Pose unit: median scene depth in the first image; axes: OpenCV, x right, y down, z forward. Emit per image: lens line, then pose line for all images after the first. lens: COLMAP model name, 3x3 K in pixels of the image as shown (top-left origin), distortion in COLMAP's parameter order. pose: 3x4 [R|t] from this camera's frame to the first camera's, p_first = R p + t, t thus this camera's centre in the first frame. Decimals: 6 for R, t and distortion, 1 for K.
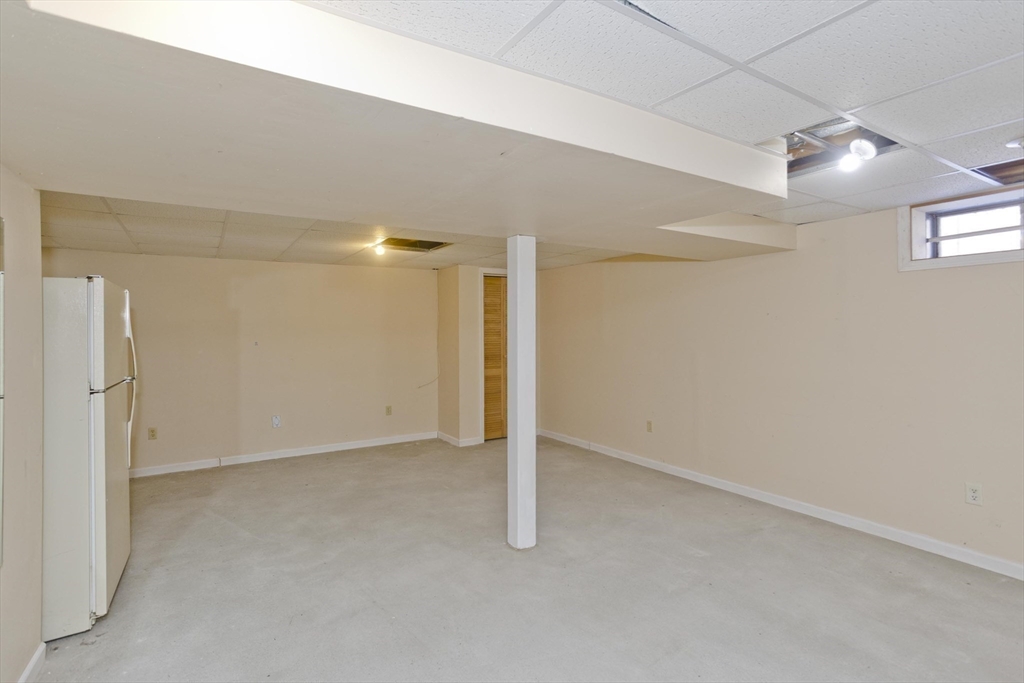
lens RADIAL K [[496.5, 0, 511.6], [0, 496.5, 335.1], [0, 0, 1]] dist [-0.050238, 0.031870]
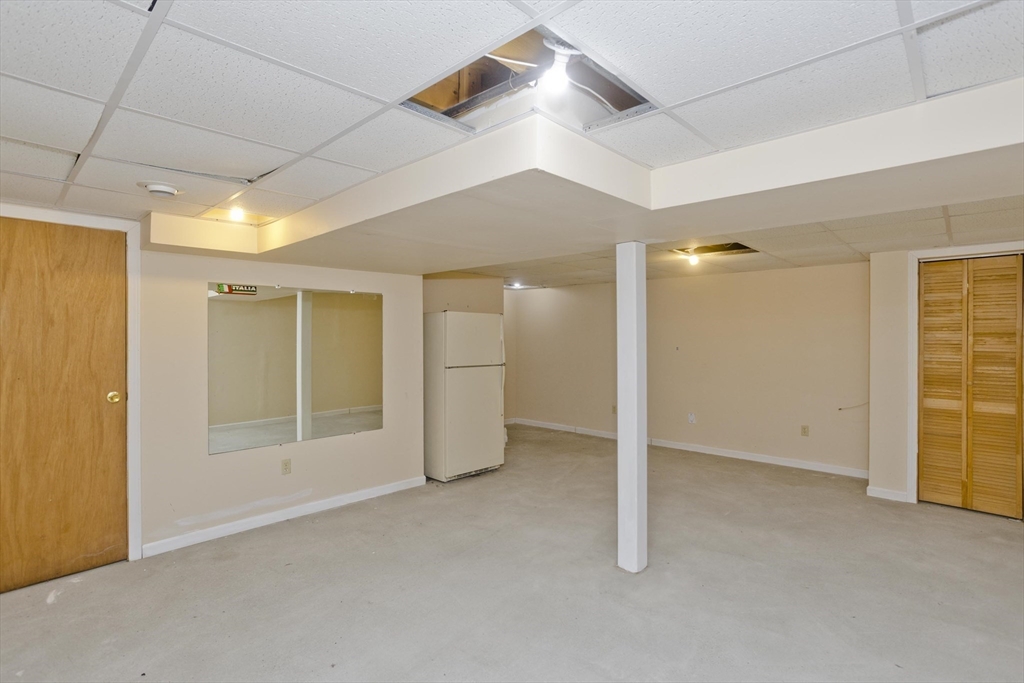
lens RADIAL K [[496.5, 0, 511.6], [0, 496.5, 335.1], [0, 0, 1]] dist [-0.050238, 0.031870]
pose [[0.250985, 0.007001, -0.967966, 0.559091], [-0.018171, 0.999832, 0.002520, -0.011252], [0.967820, 0.016956, 0.251070, 0.342951]]
